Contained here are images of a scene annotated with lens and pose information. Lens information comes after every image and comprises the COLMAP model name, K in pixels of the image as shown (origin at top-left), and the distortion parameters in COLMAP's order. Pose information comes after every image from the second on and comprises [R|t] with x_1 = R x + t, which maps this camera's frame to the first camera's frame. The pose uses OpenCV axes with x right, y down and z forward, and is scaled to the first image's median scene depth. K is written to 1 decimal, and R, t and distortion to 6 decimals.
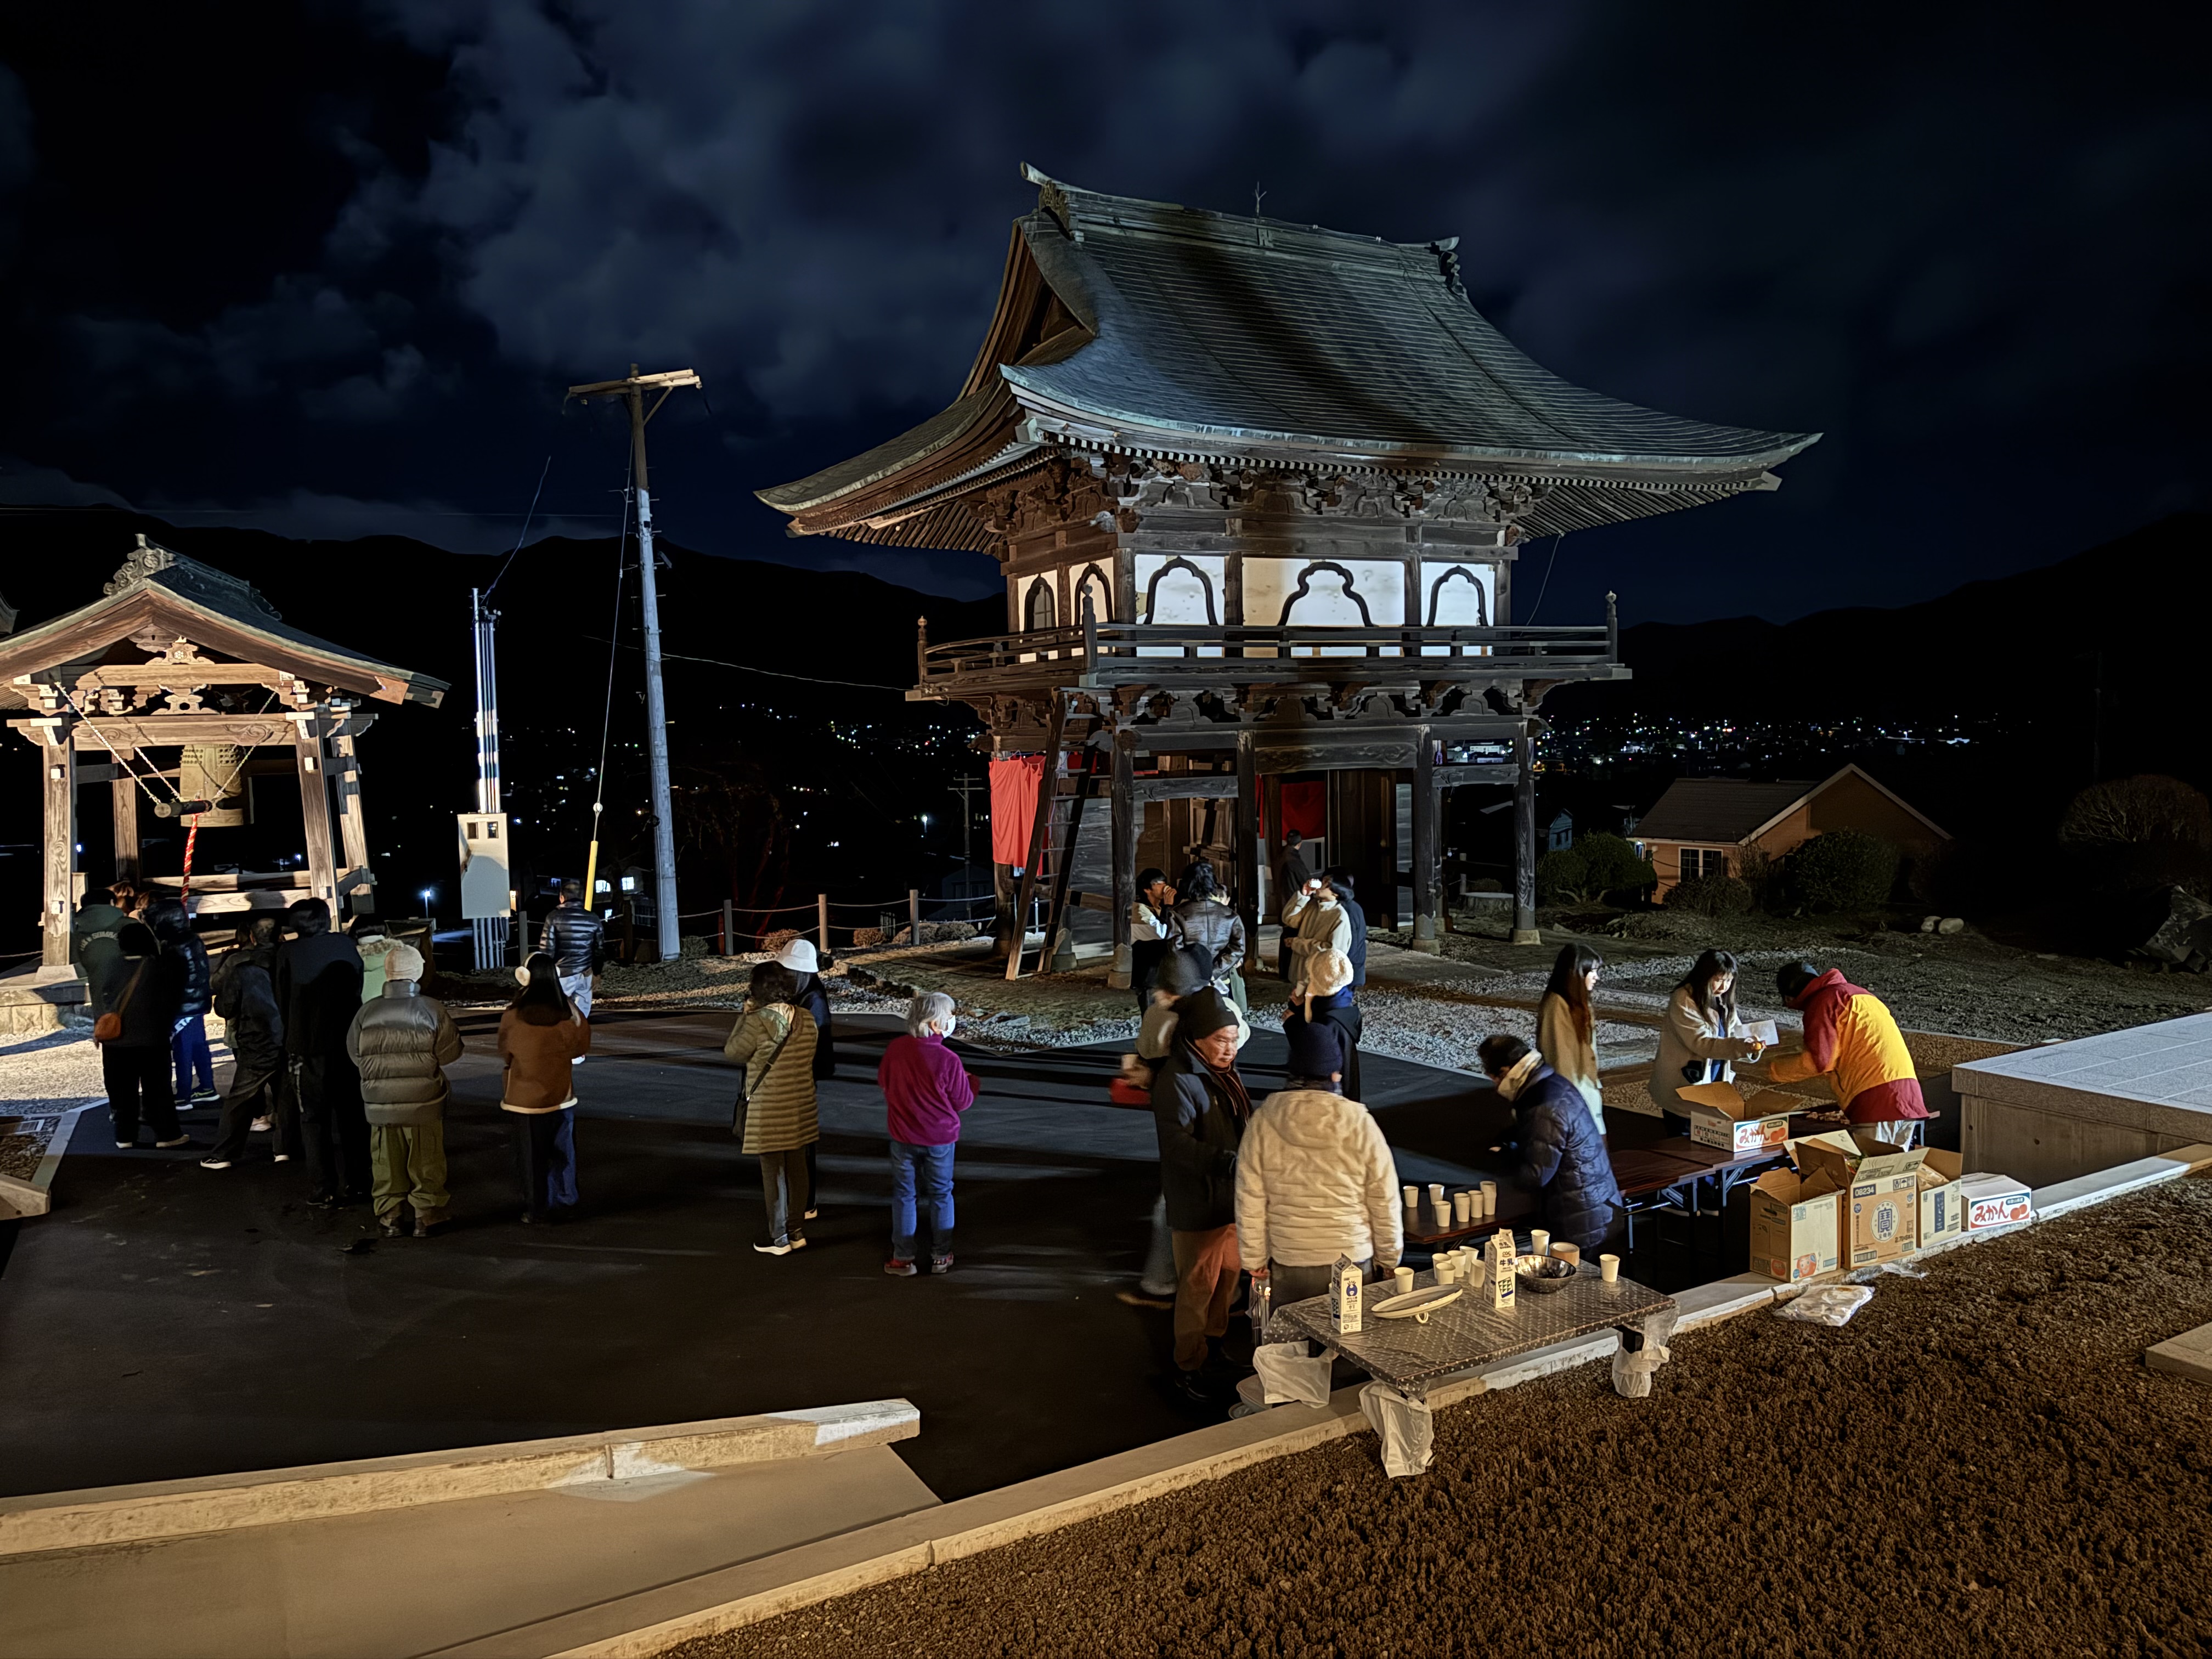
lens RADIAL K [[1552.6, 0, 1115.3], [0, 1552.6, 833.3], [0, 0, 1]] dist [0.060427, -0.070164]
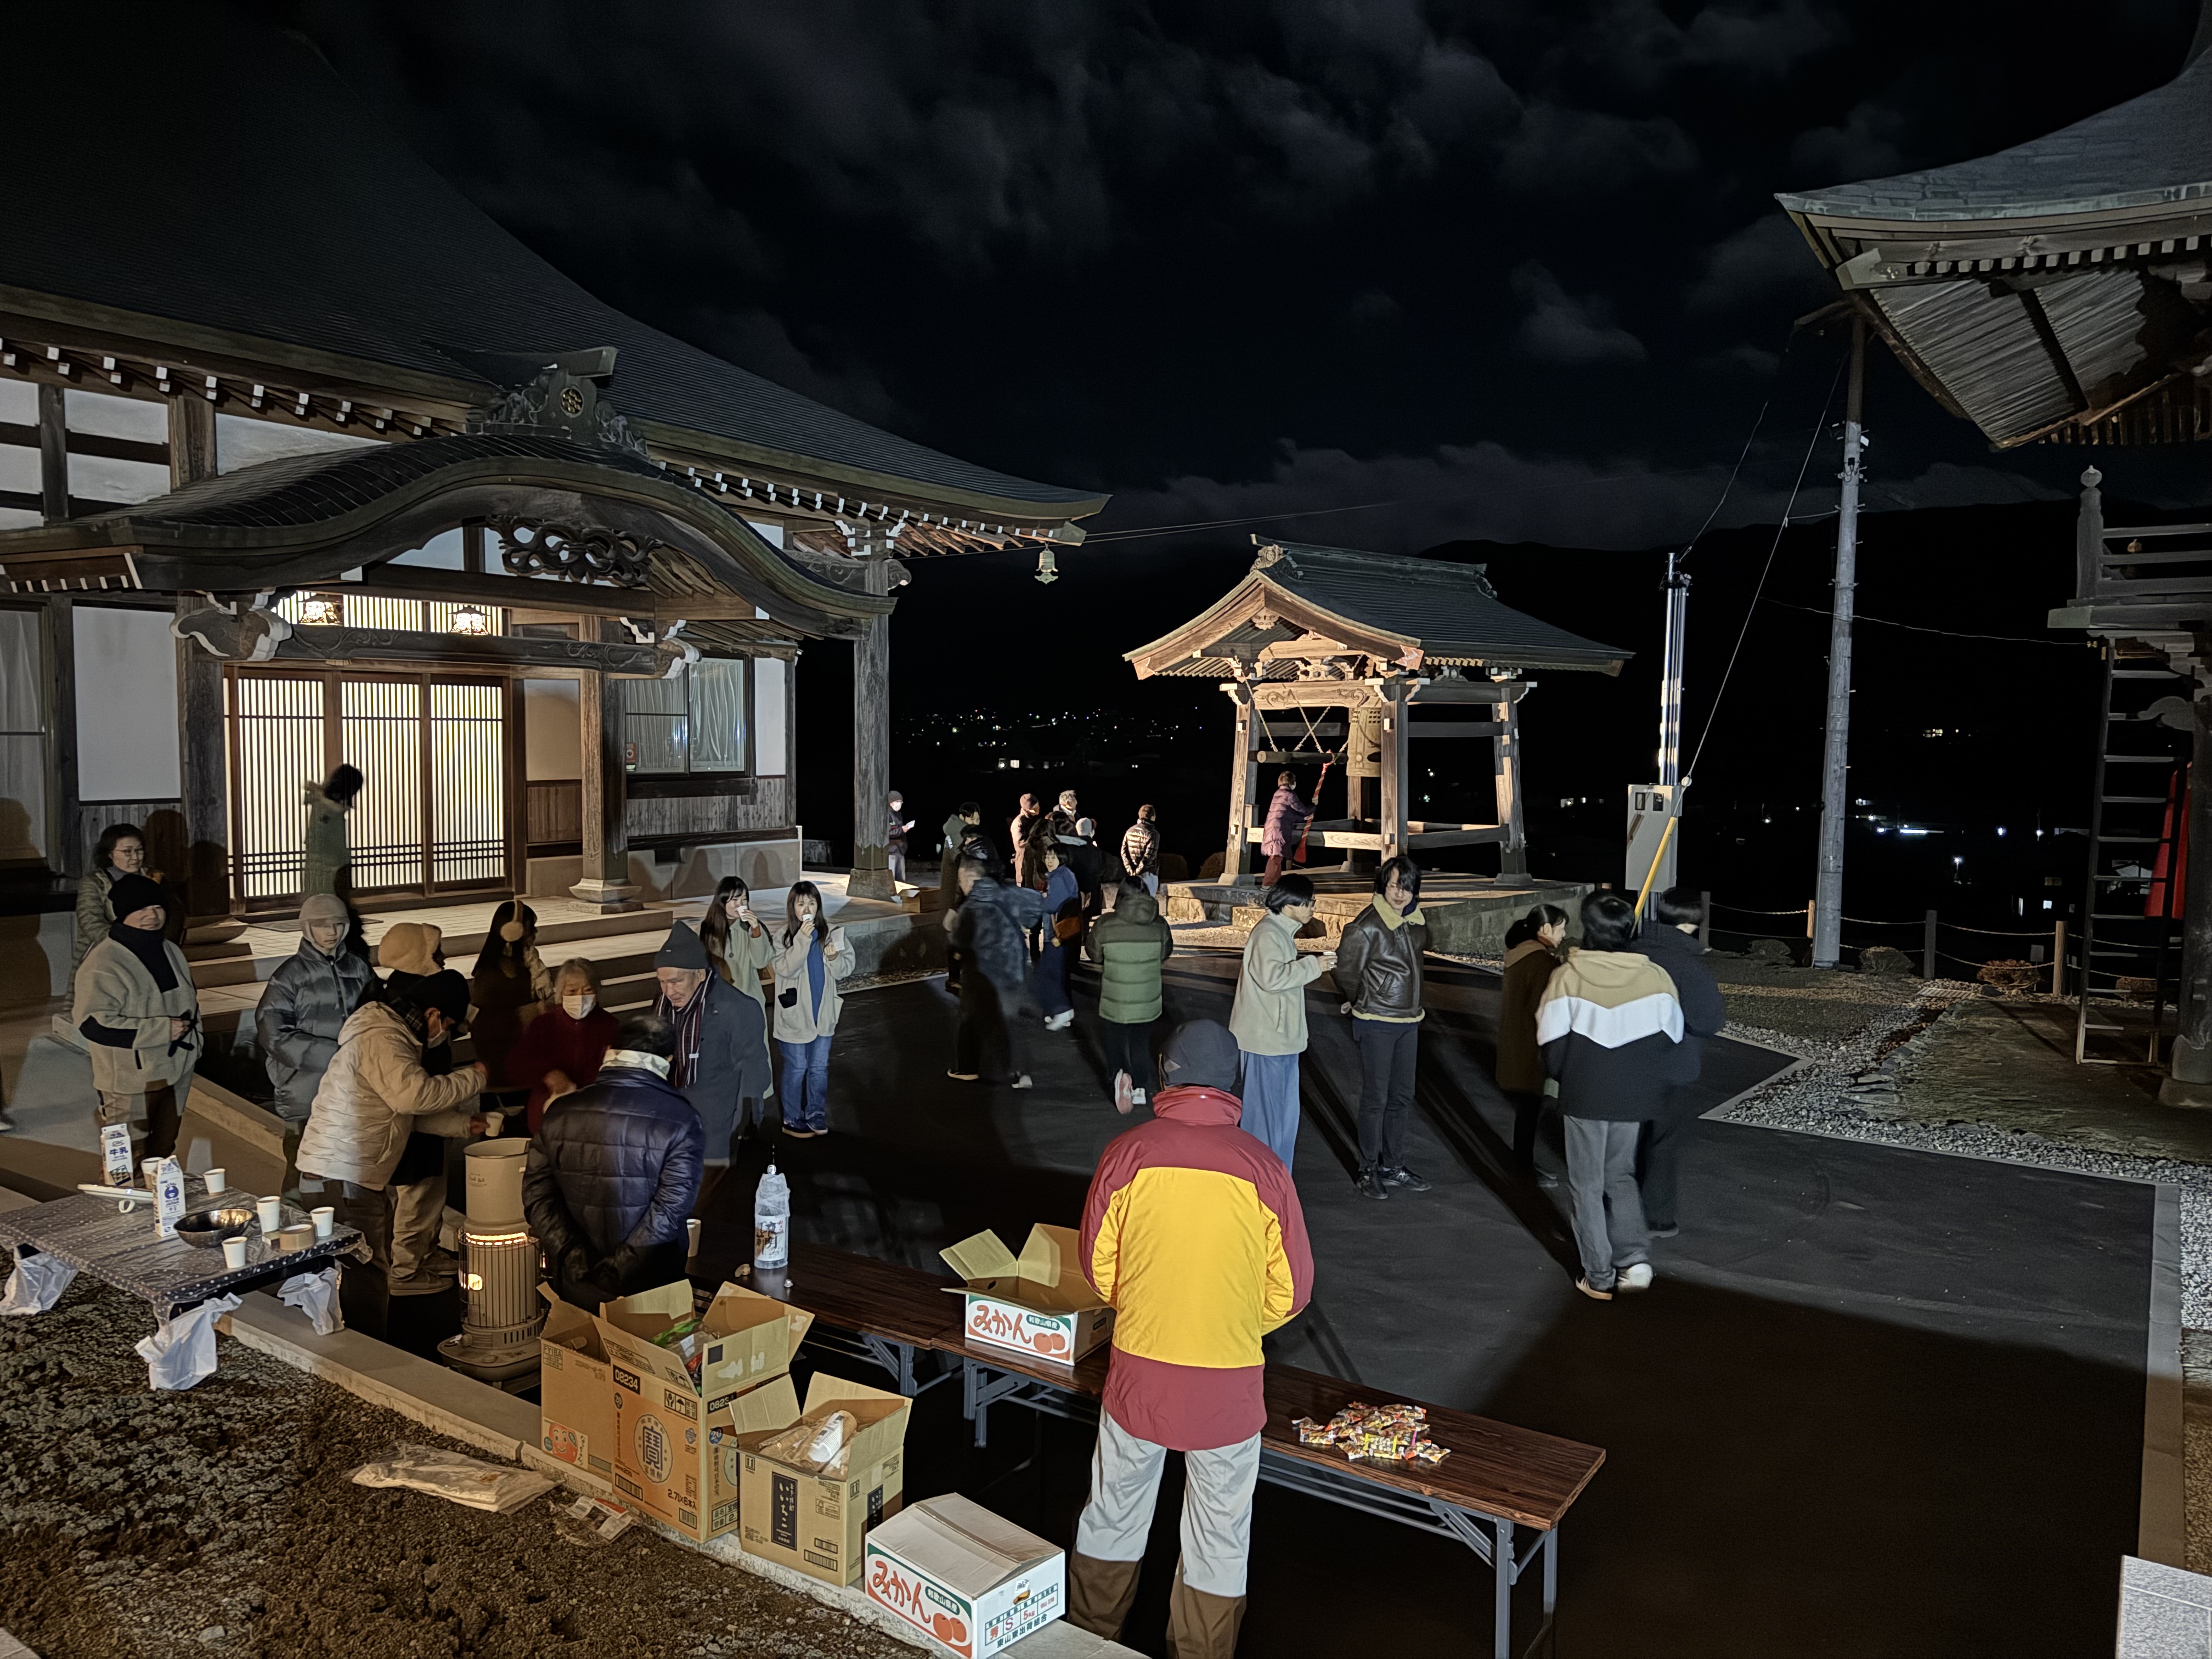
lens RADIAL K [[1552.6, 0, 1113.9], [0, 1552.6, 827.8], [0, 0, 1]] dist [0.060427, -0.070164]
pose [[0.417496, 0.079422, -0.905201, 0.401878], [-0.076488, 0.995709, 0.052085, -0.012363], [0.905454, 0.047492, 0.421780, 0.331353]]
